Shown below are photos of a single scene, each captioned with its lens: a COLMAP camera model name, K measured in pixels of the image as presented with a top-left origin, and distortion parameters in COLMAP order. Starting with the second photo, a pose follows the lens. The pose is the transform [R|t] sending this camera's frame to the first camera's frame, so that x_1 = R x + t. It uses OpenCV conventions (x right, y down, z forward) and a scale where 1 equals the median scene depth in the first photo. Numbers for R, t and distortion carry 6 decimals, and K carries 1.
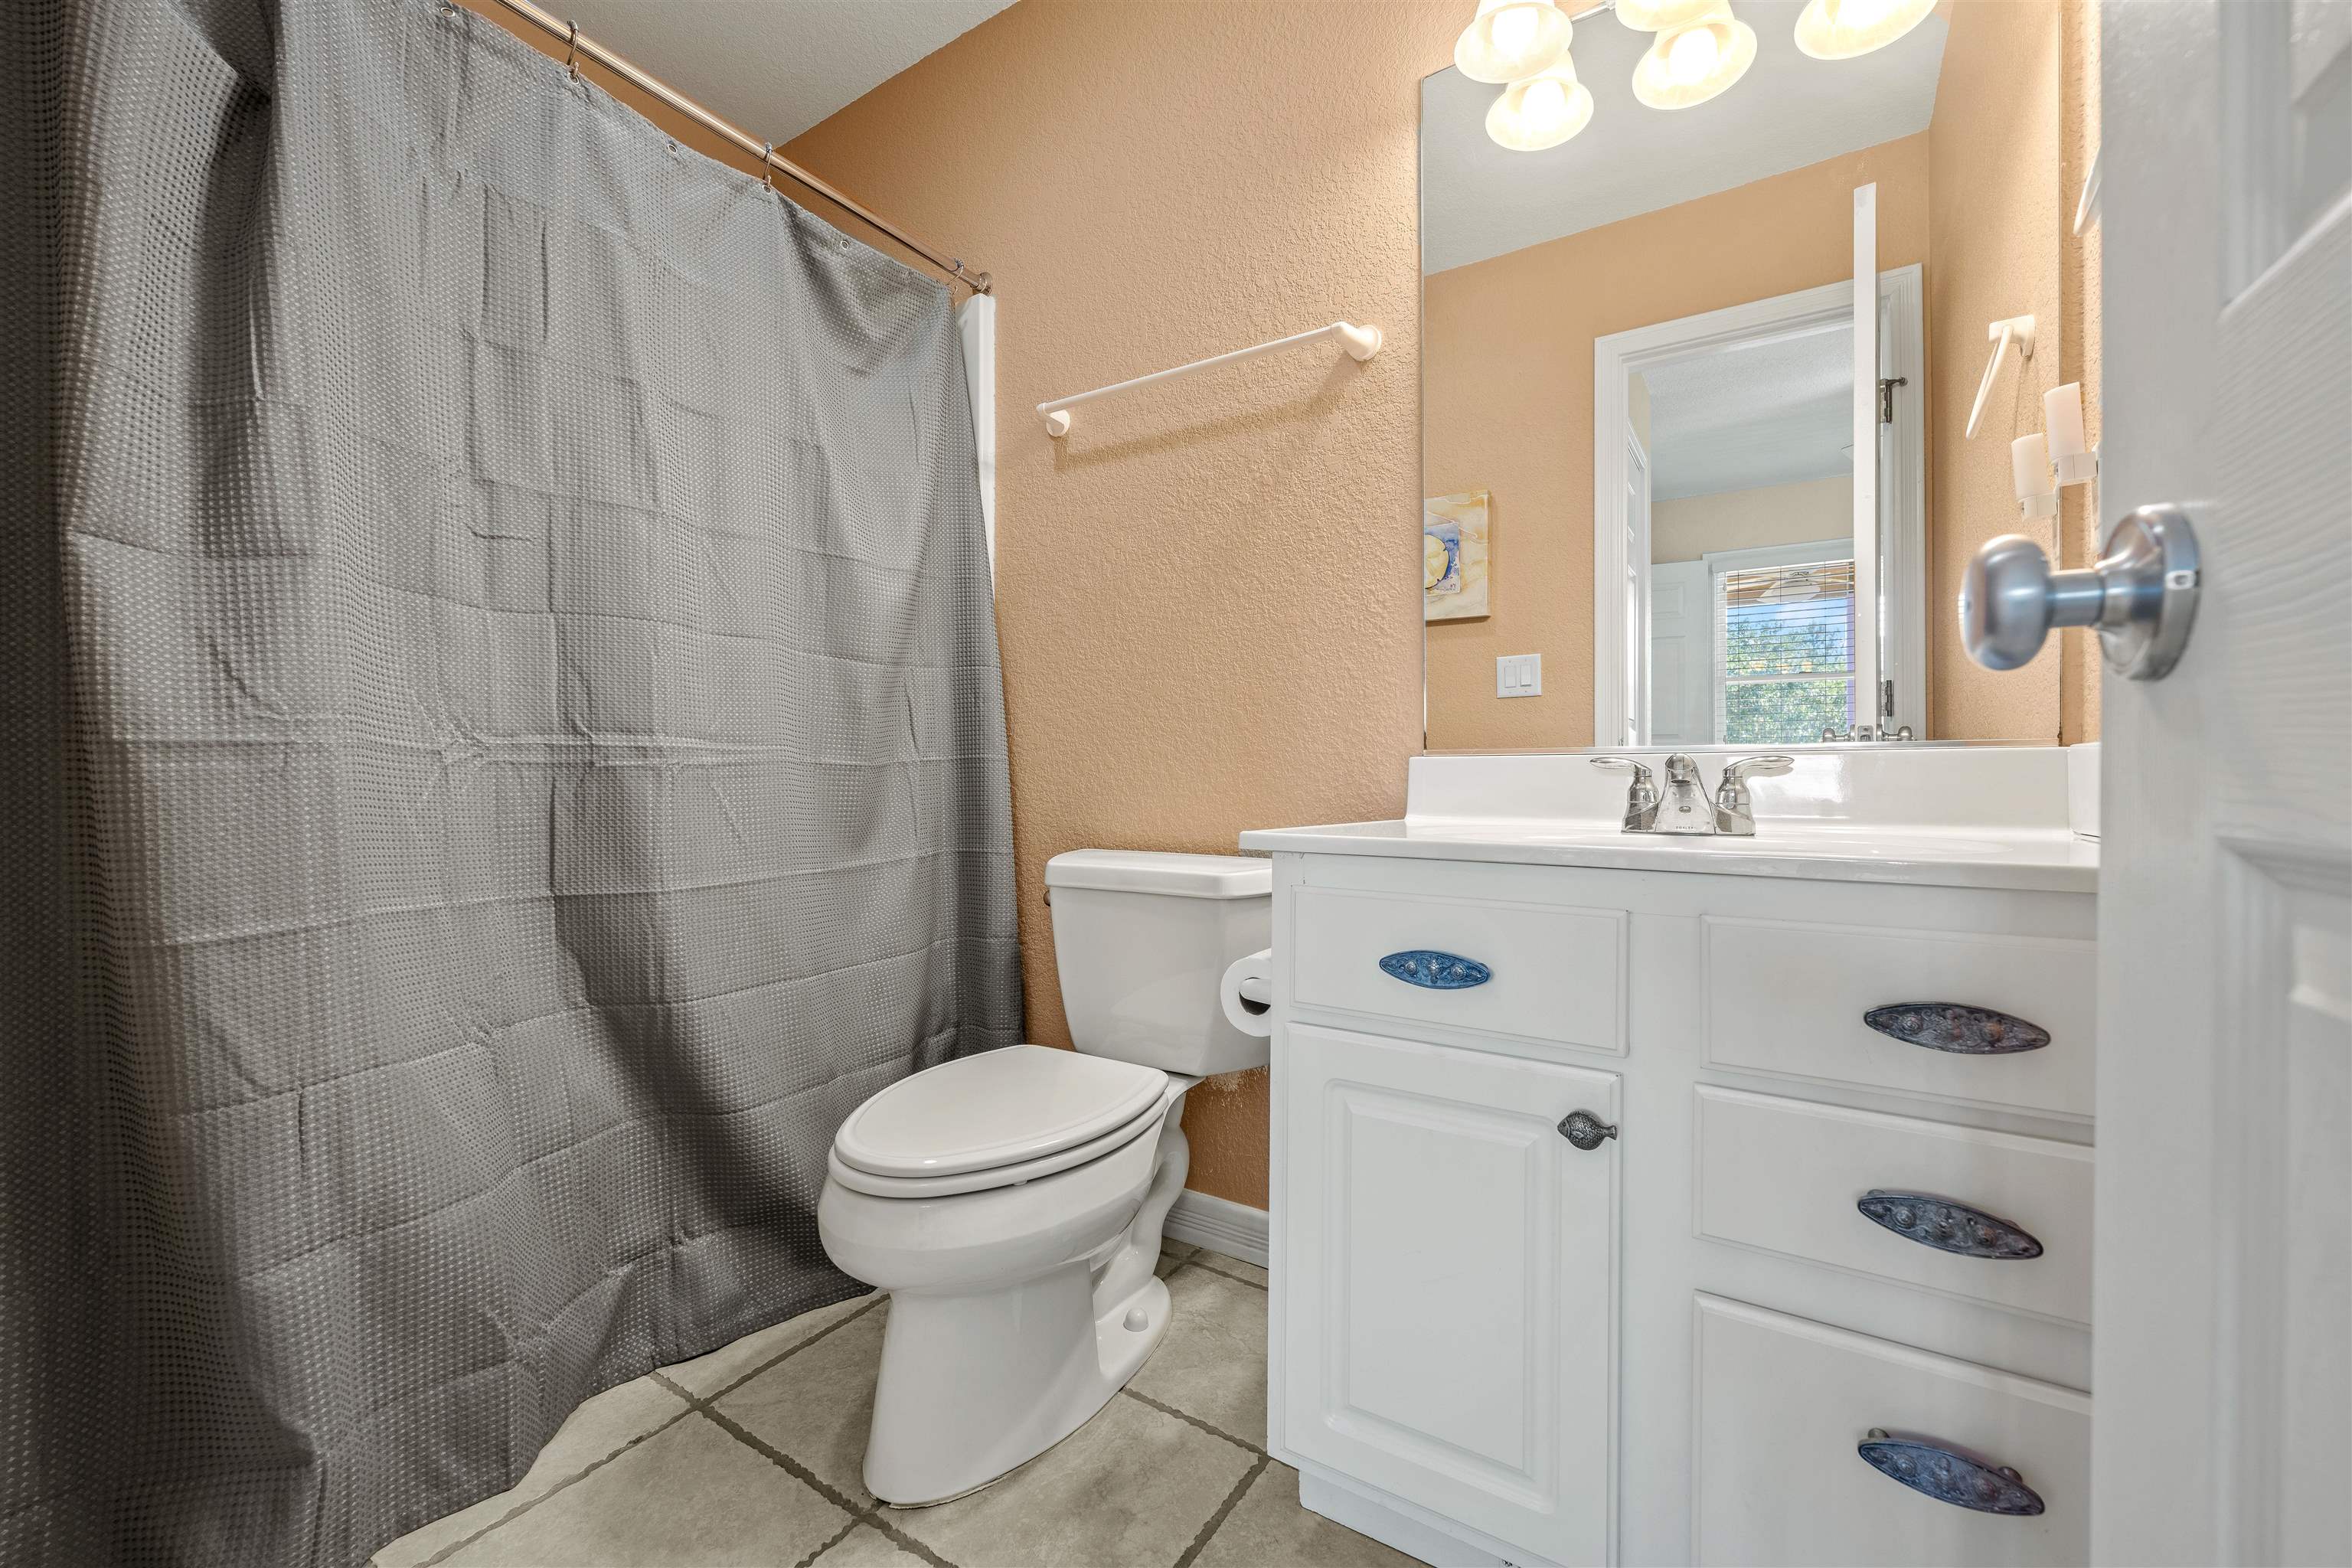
lens RADIAL K [[942.4, 0, 1180.6], [0, 942.4, 774.7], [0, 0, 1]] dist [0.001572, -0.000010]
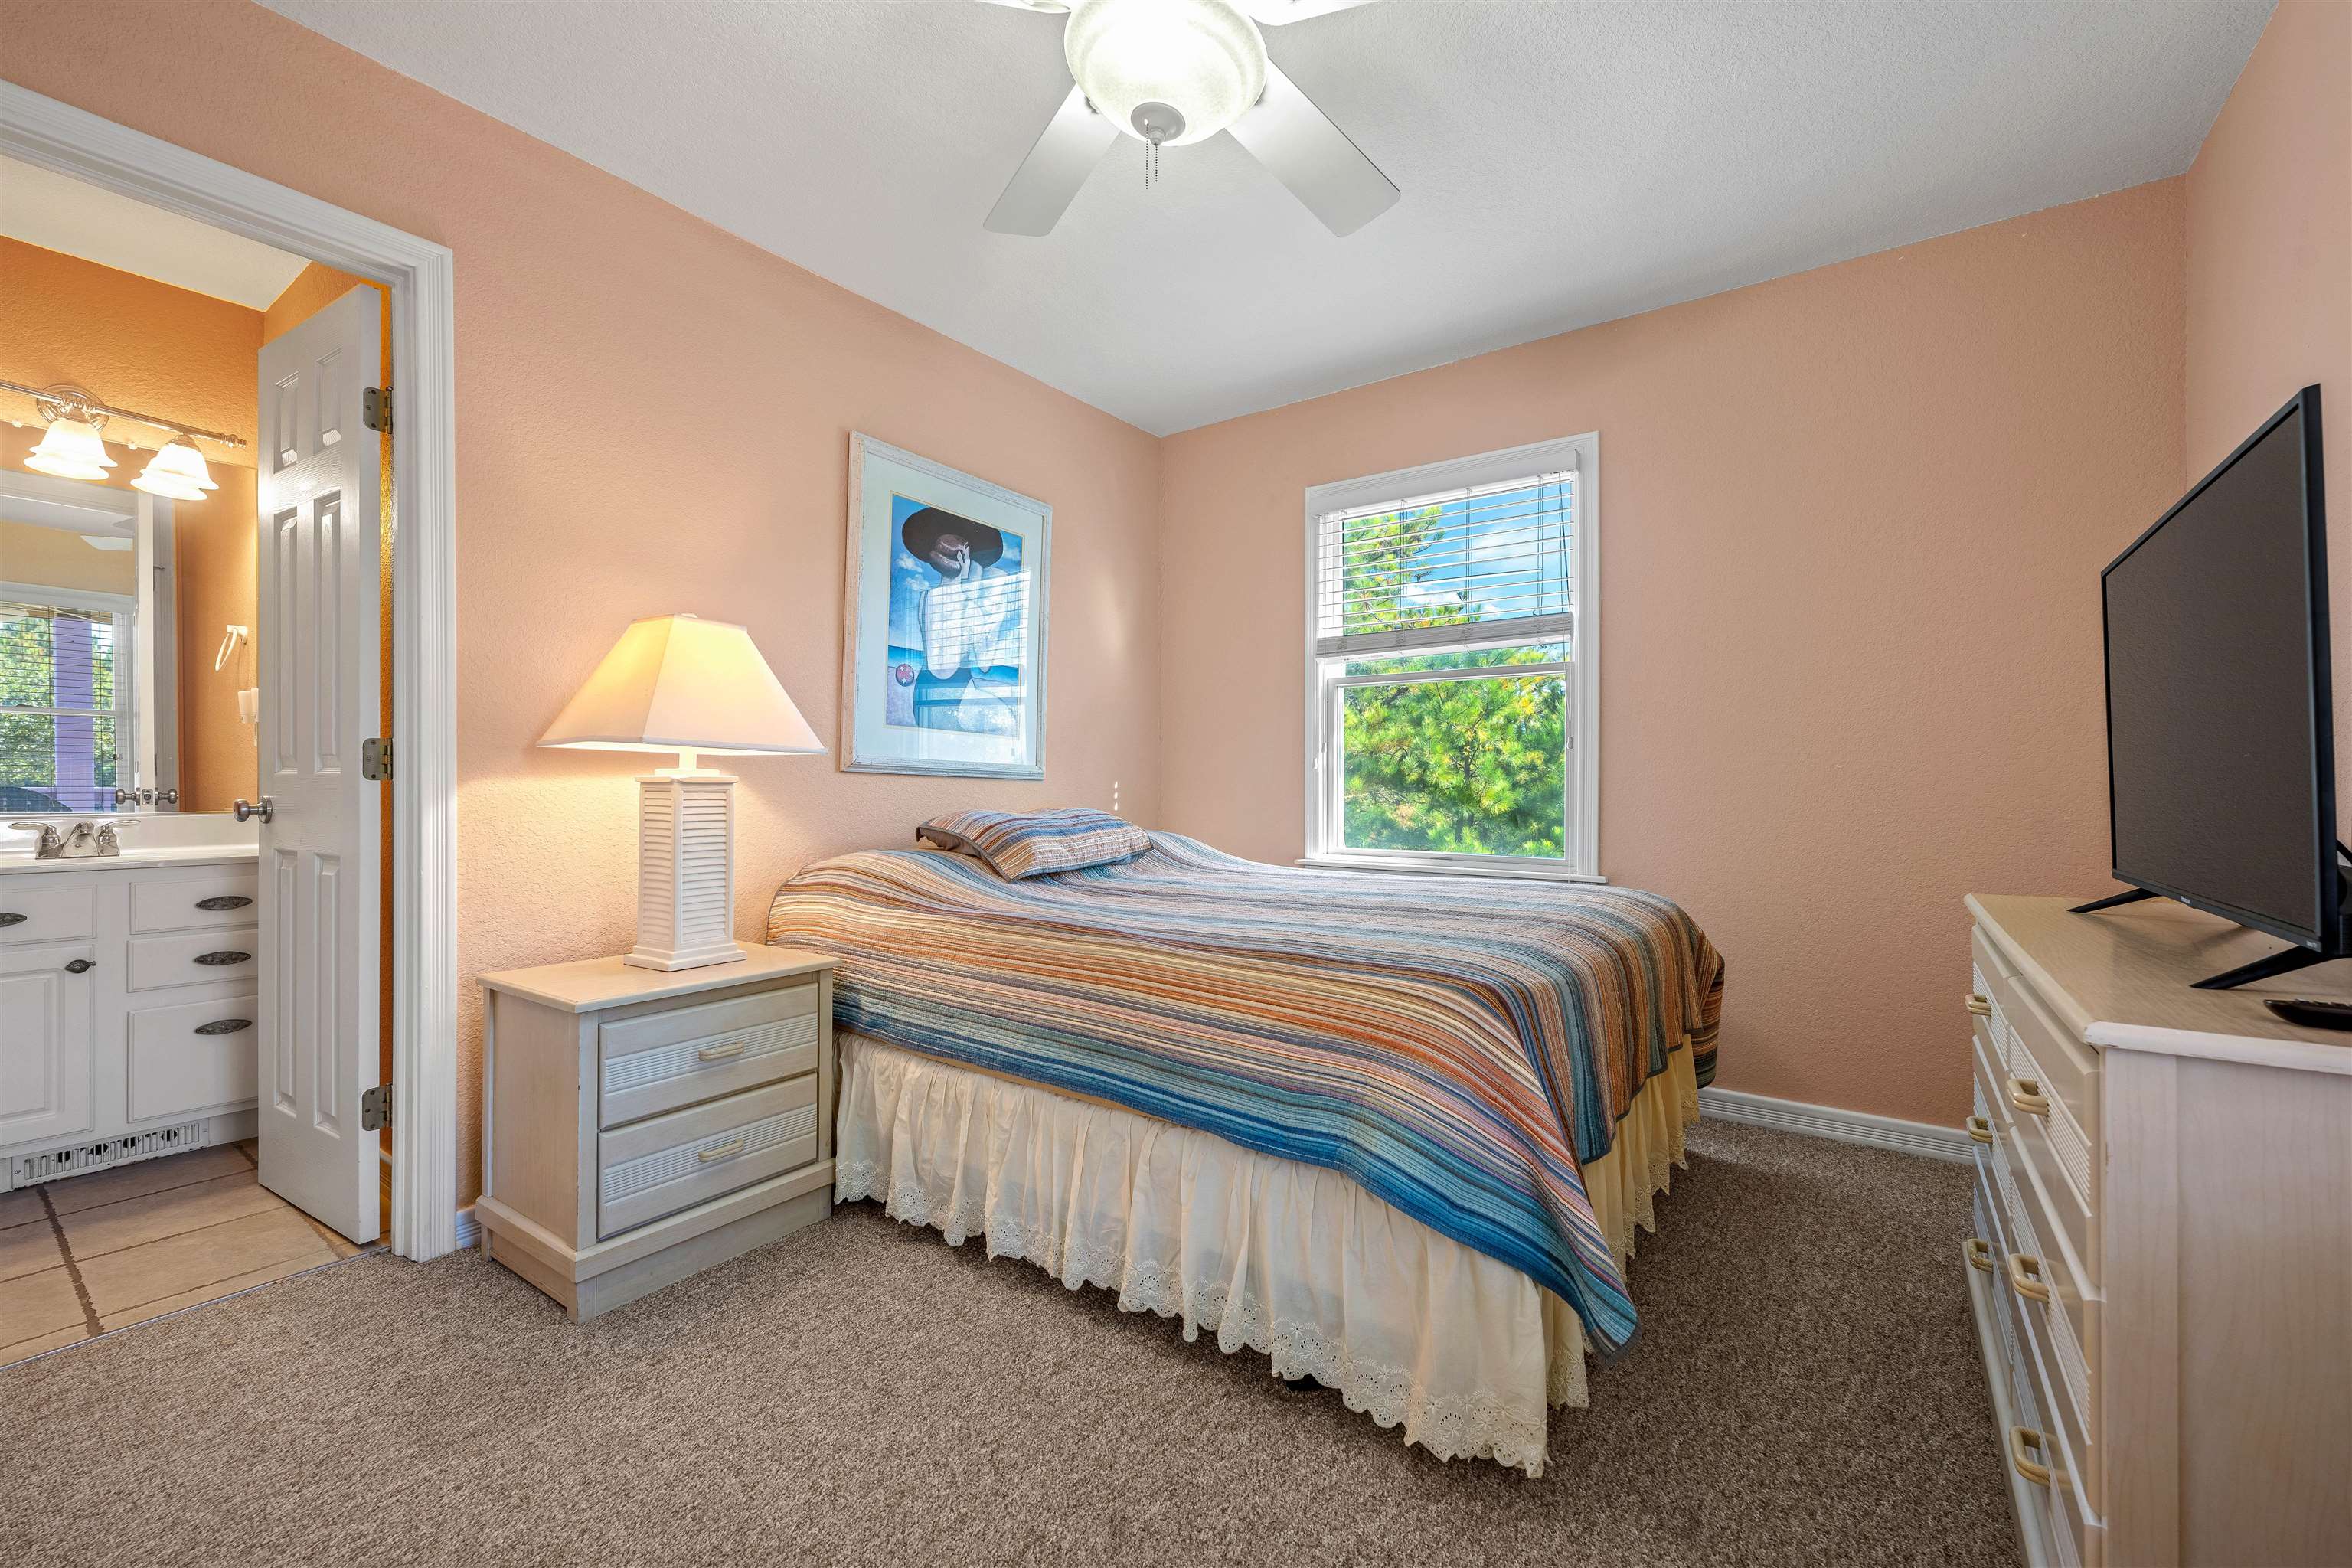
lens RADIAL K [[942.4, 0, 1180.6], [0, 942.4, 774.7], [0, 0, 1]] dist [0.001572, -0.000010]
pose [[0.060554, -0.008567, 0.998128, -2.106862], [0.001541, 0.999963, 0.008489, -0.200779], [-0.998164, 0.001024, 0.060565, -2.360098]]
